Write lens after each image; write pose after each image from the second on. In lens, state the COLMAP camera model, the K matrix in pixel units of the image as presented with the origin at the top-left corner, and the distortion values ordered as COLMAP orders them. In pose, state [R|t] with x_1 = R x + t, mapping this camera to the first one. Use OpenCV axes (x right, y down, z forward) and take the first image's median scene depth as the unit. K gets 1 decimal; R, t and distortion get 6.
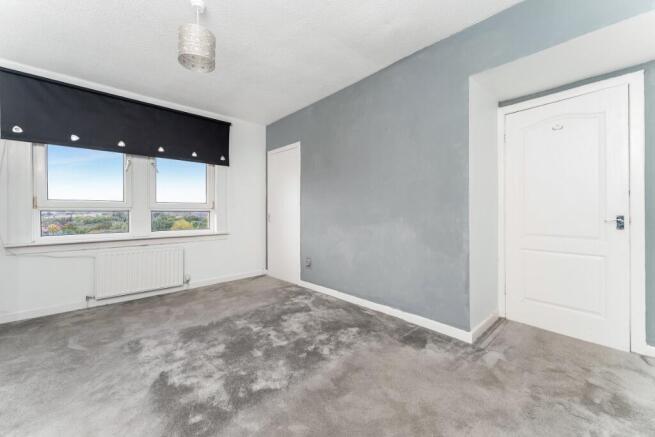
lens RADIAL K [[262.8, 0, 325.0], [0, 262.8, 215.0], [0, 0, 1]] dist [0.001463, -0.000008]
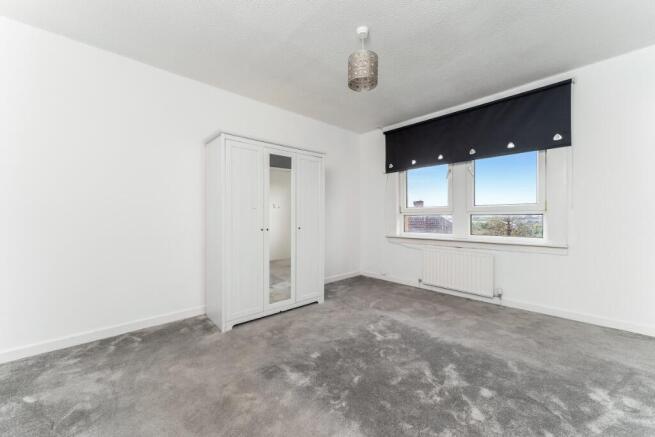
lens RADIAL K [[262.8, 0, 325.0], [0, 262.8, 219.3], [0, 0, 1]] dist [0.001463, -0.000008]
pose [[-0.022446, 0.019398, -0.999560, 0.390761], [0.002503, 0.999810, 0.019346, -0.019070], [0.999745, -0.002068, -0.022490, 0.496128]]
